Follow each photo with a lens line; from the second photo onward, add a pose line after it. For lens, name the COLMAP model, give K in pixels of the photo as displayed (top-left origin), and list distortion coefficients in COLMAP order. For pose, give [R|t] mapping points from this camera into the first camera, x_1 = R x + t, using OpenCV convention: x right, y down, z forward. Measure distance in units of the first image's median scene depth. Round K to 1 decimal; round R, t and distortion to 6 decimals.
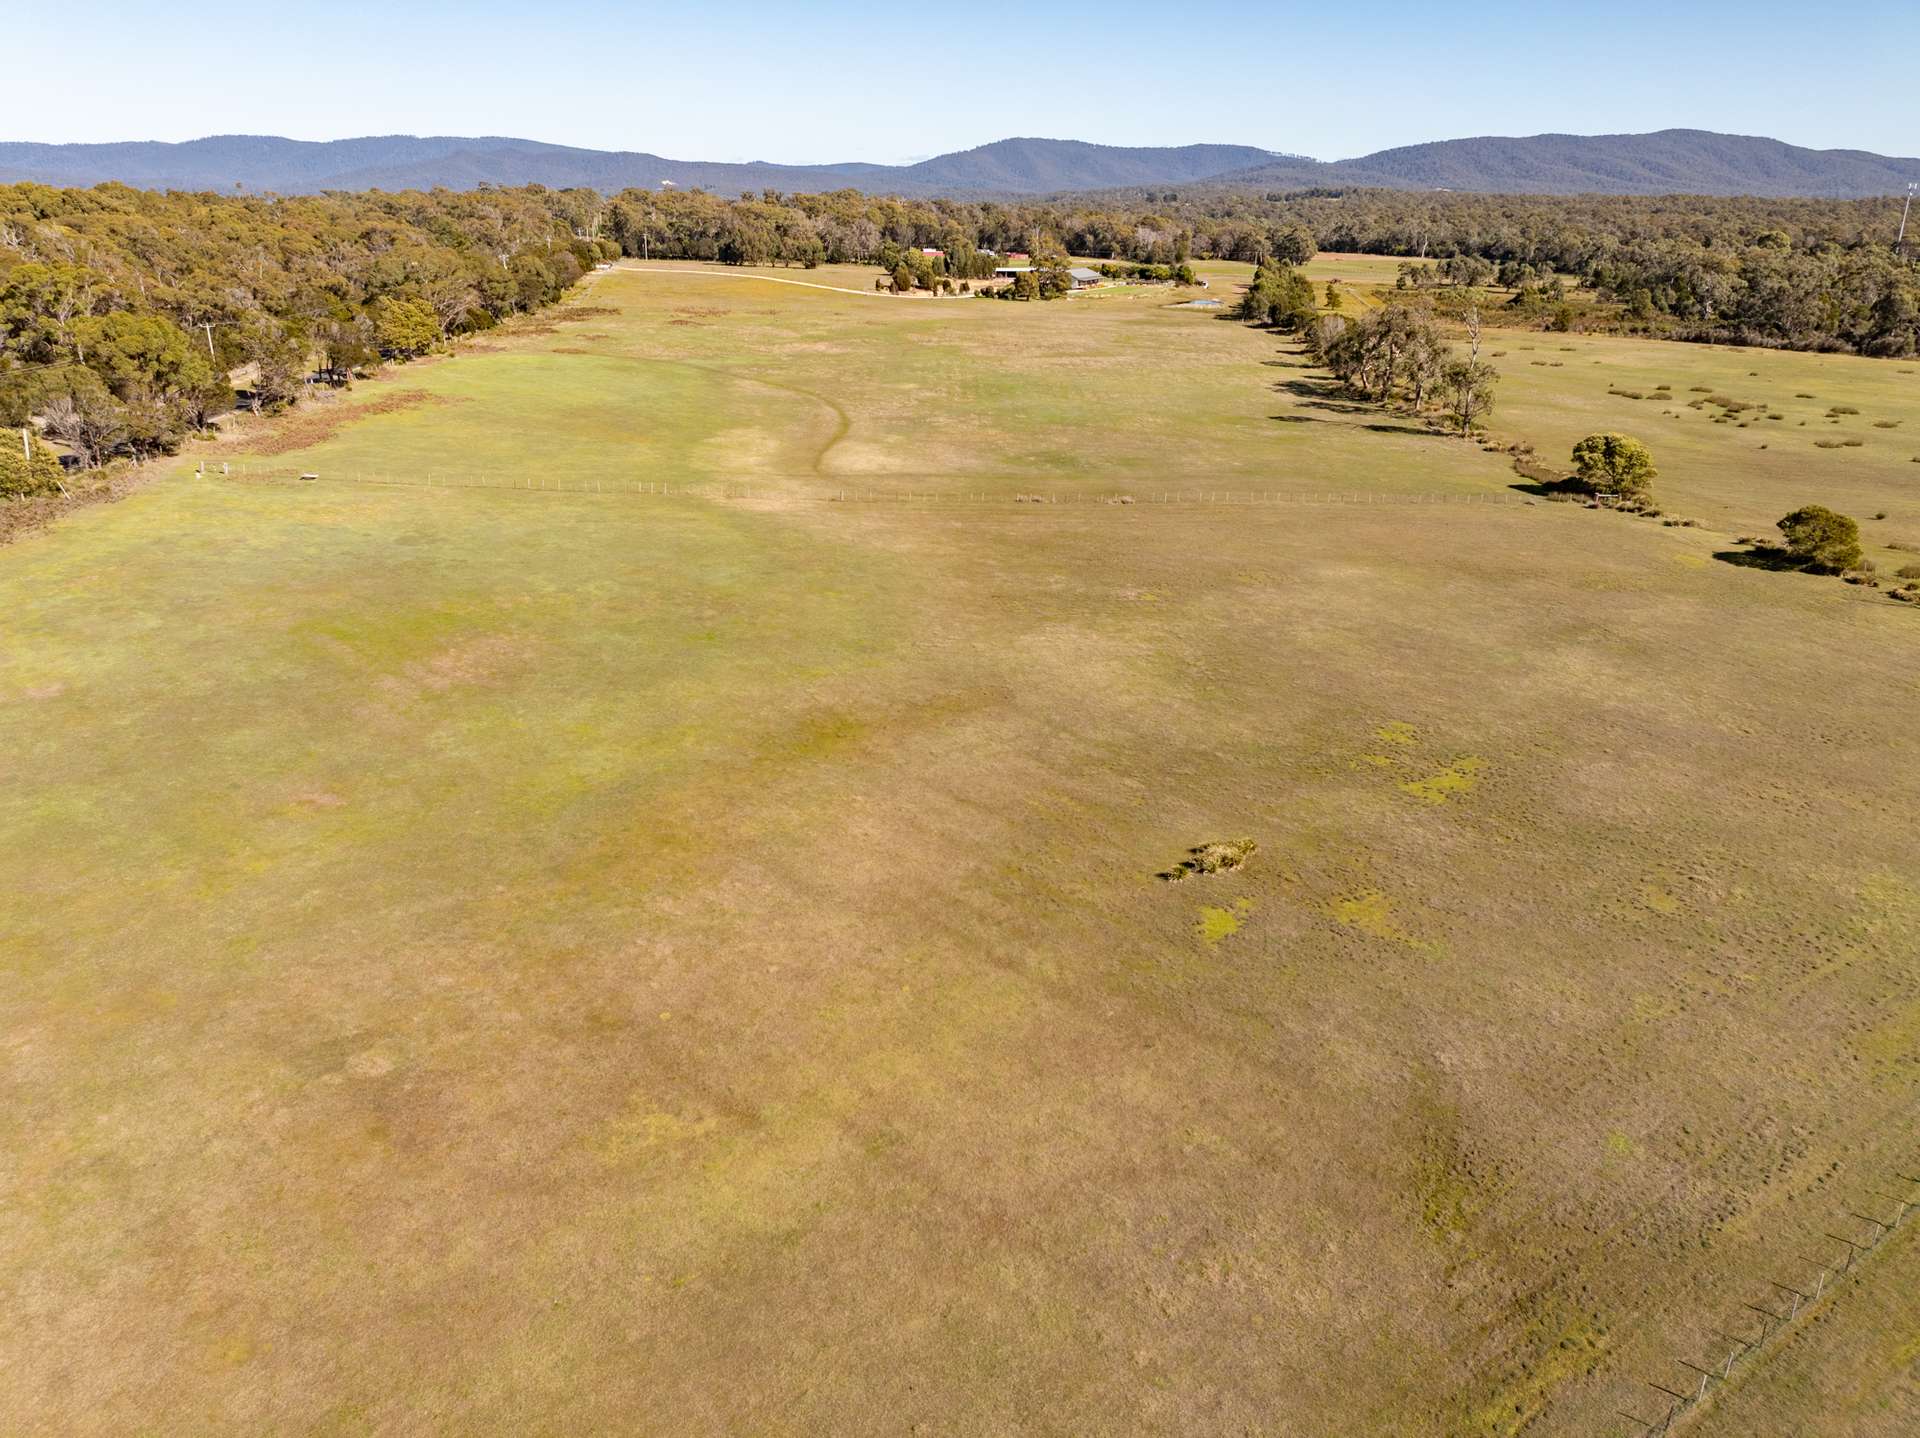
lens RADIAL K [[1354.0, 0, 958.2], [0, 1354.0, 709.6], [0, 0, 1]] dist [-0.041648, 0.008338]
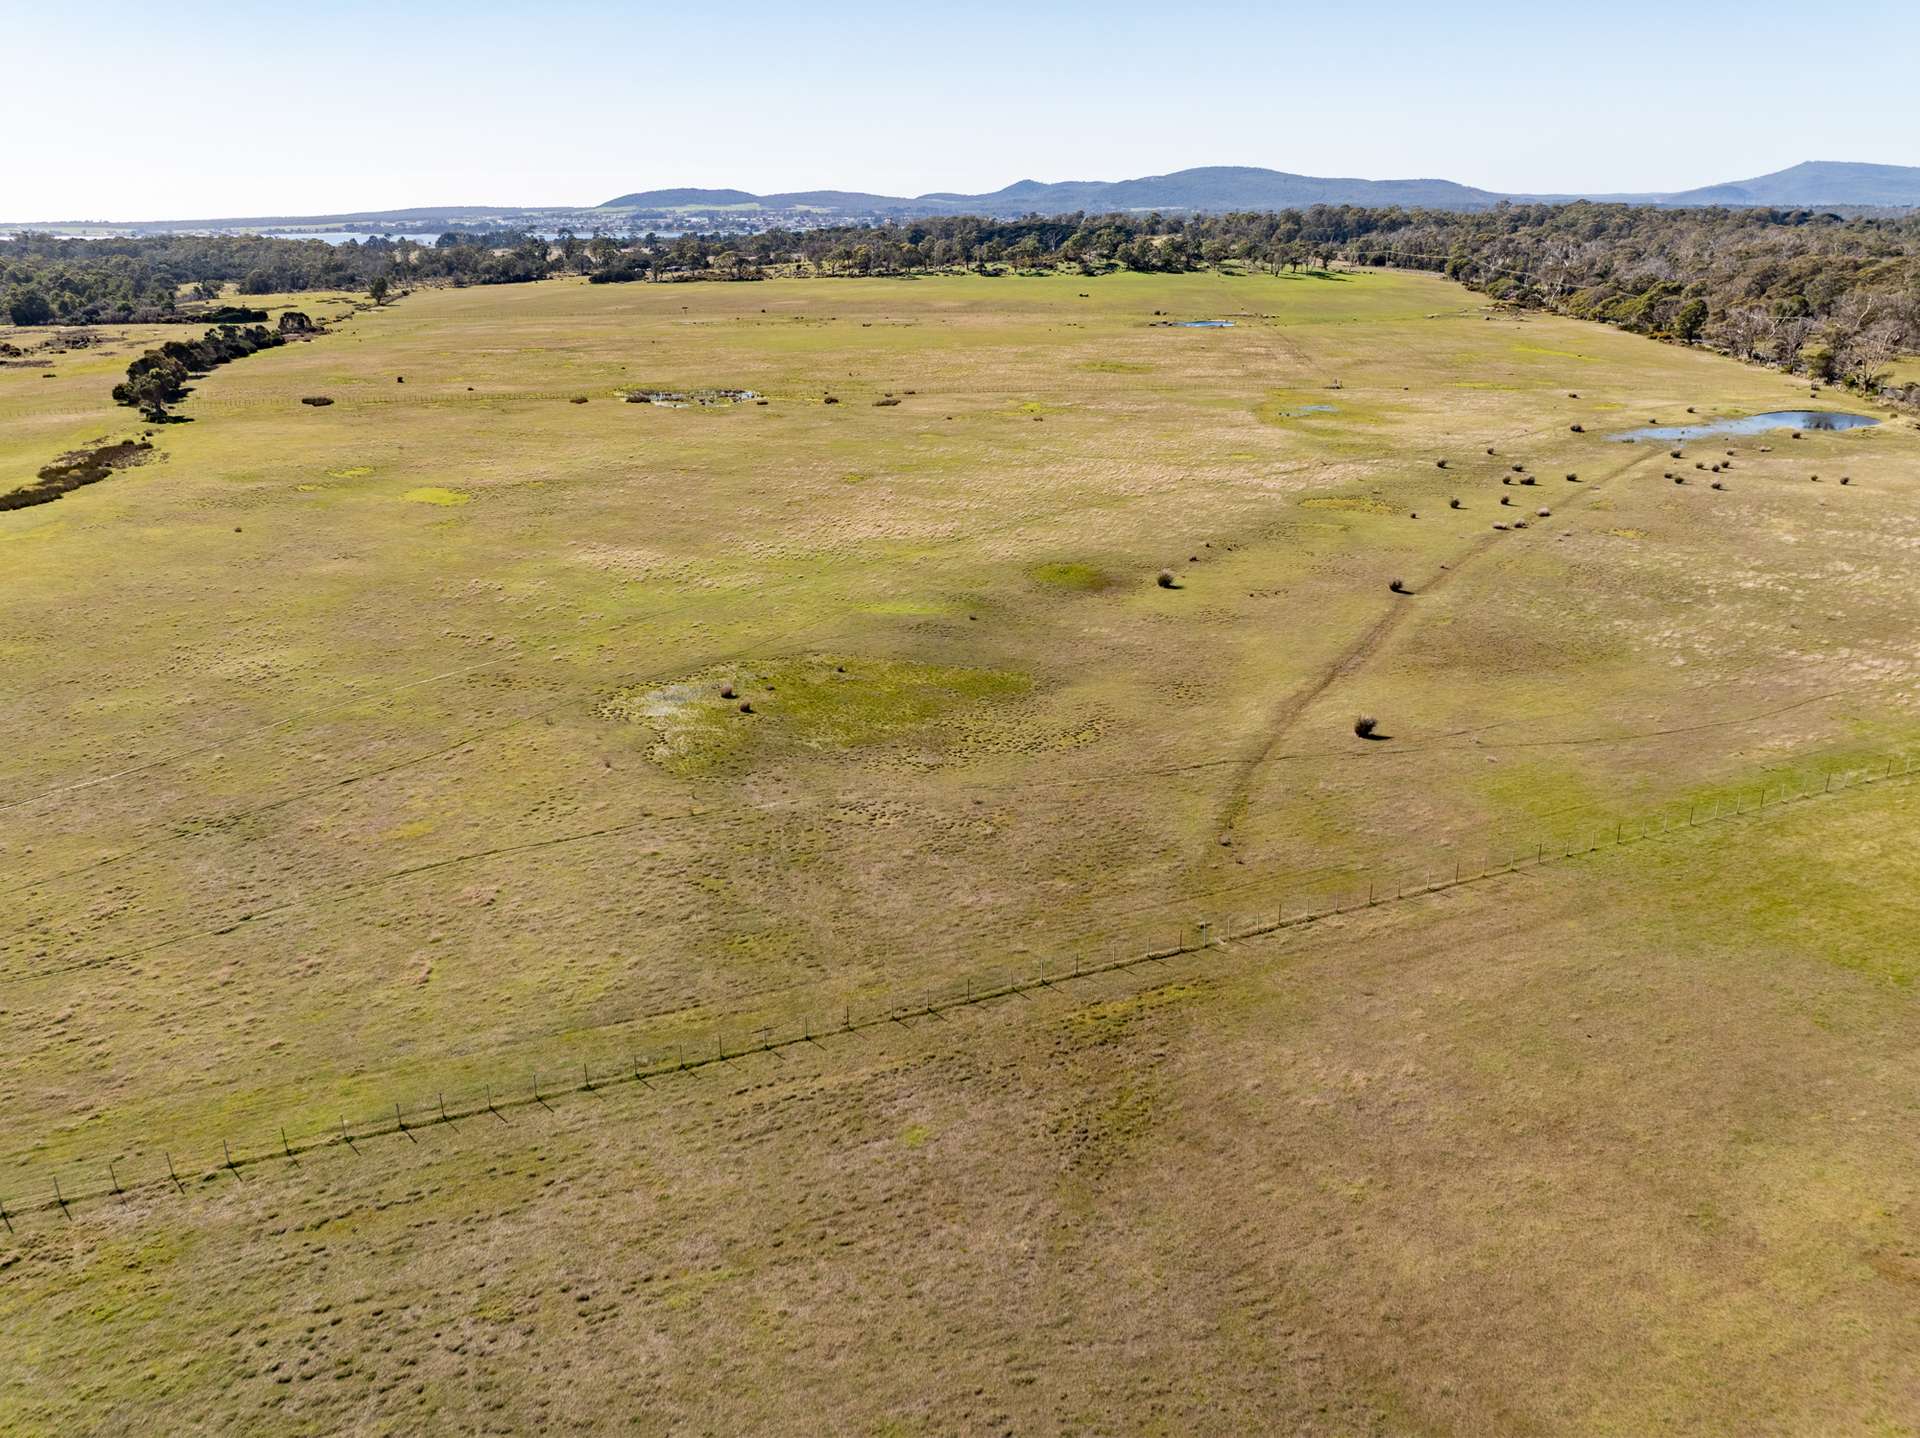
lens RADIAL K [[1354.0, 0, 957.3], [0, 1354.0, 736.3], [0, 0, 1]] dist [-0.041648, 0.008338]
pose [[-0.978110, -0.067130, 0.196963, 0.153252], [0.082581, 0.743583, 0.663524, -0.306806], [-0.191000, 0.665265, -0.721762, 0.822283]]
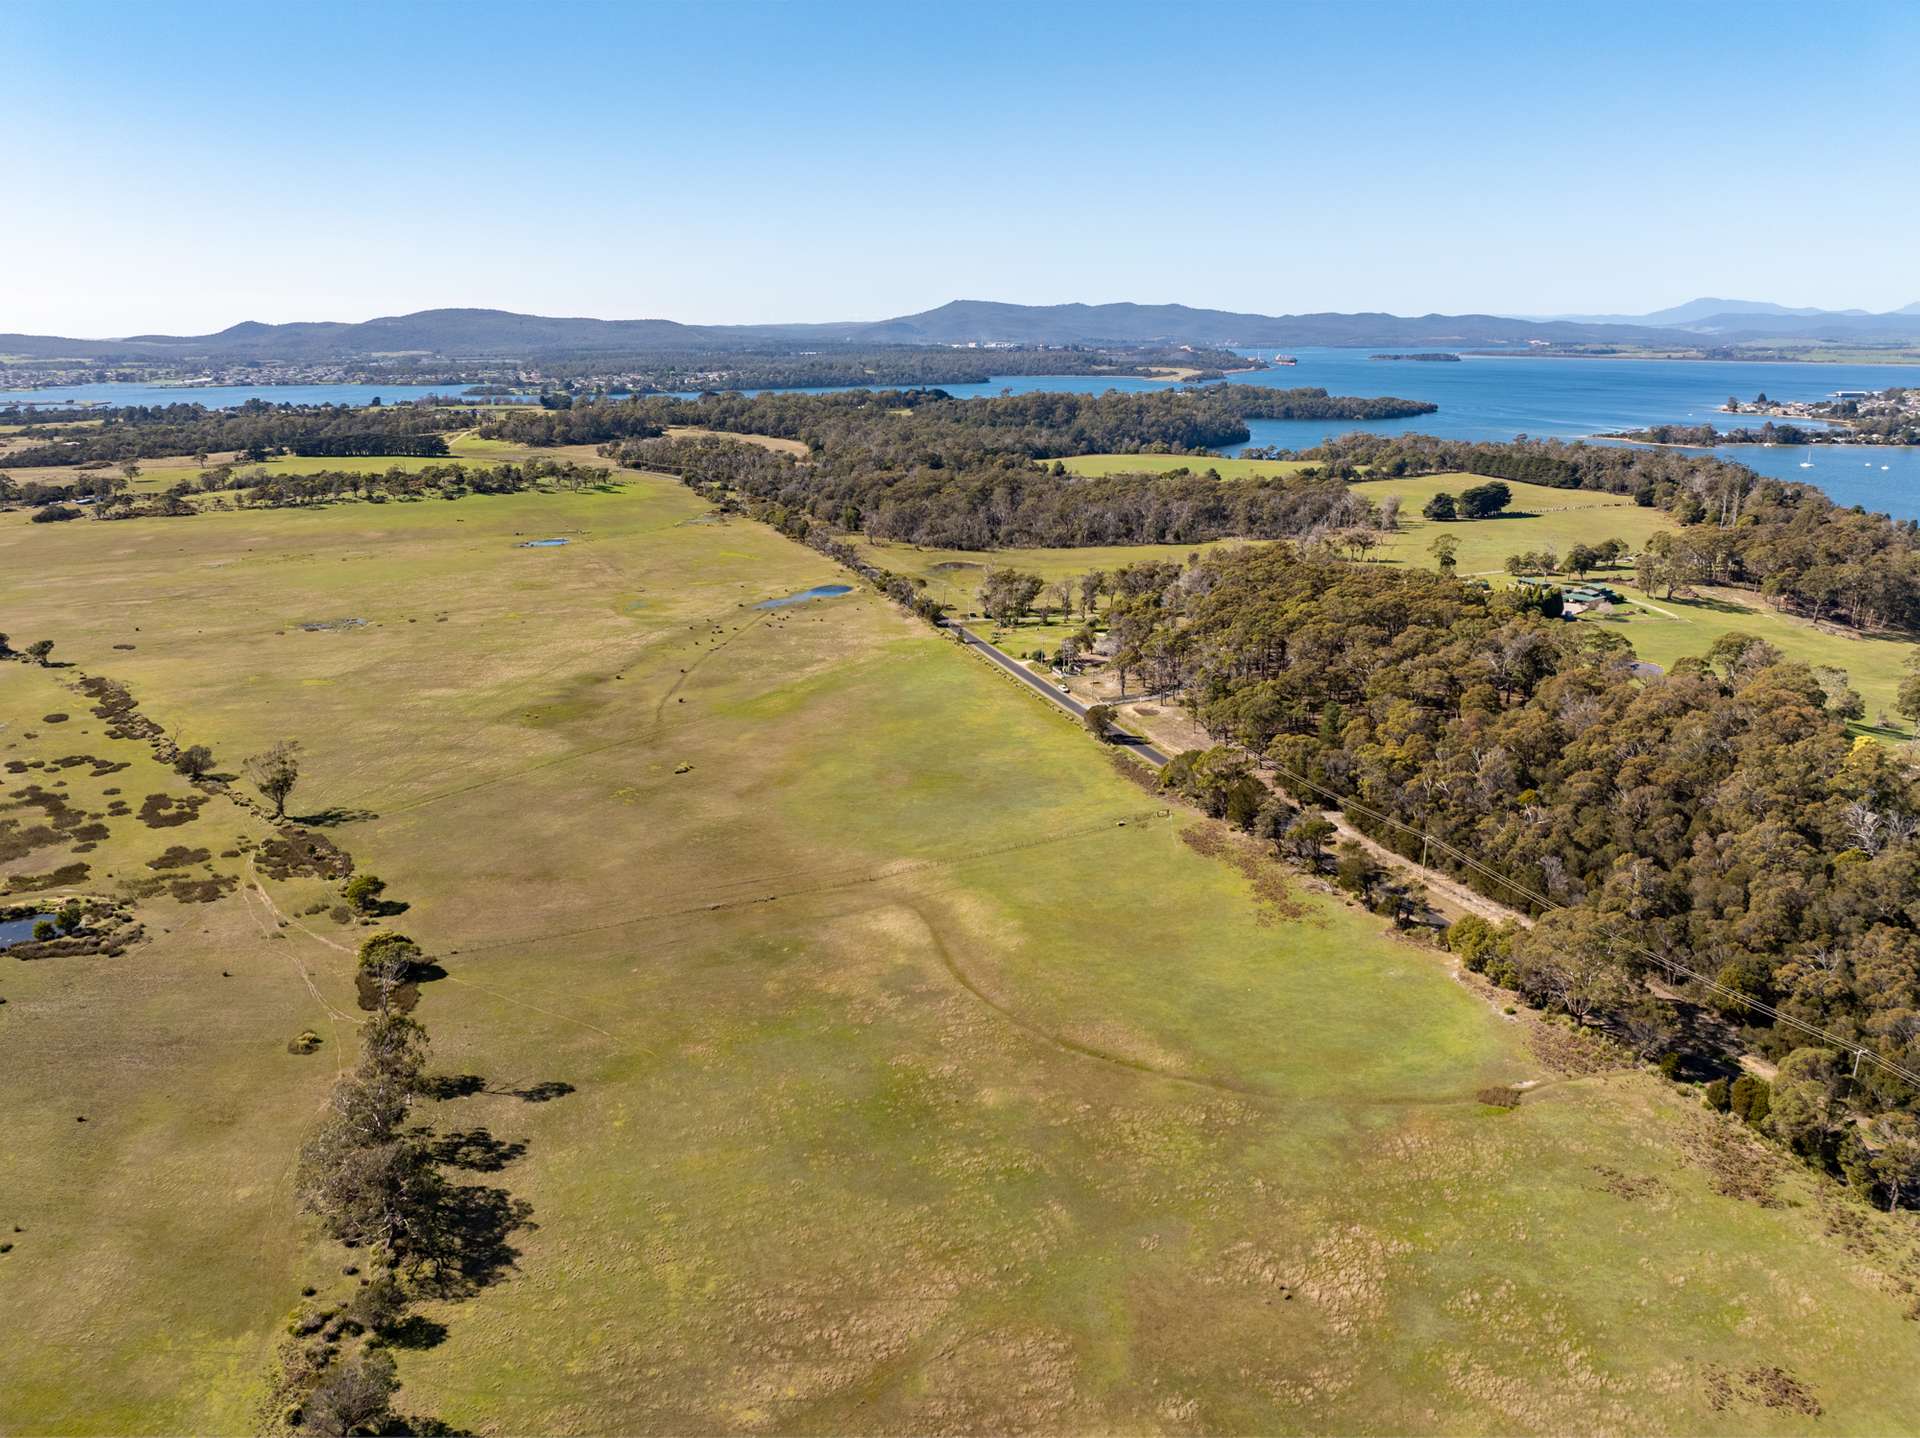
lens RADIAL K [[1354.0, 0, 962.9], [0, 1354.0, 721.2], [0, 0, 1]] dist [-0.041648, 0.008338]
pose [[-0.948470, 0.092125, -0.303180, 0.529776], [-0.108626, 0.804293, 0.584221, -2.275686], [0.297667, 0.587049, -0.752840, 3.708952]]
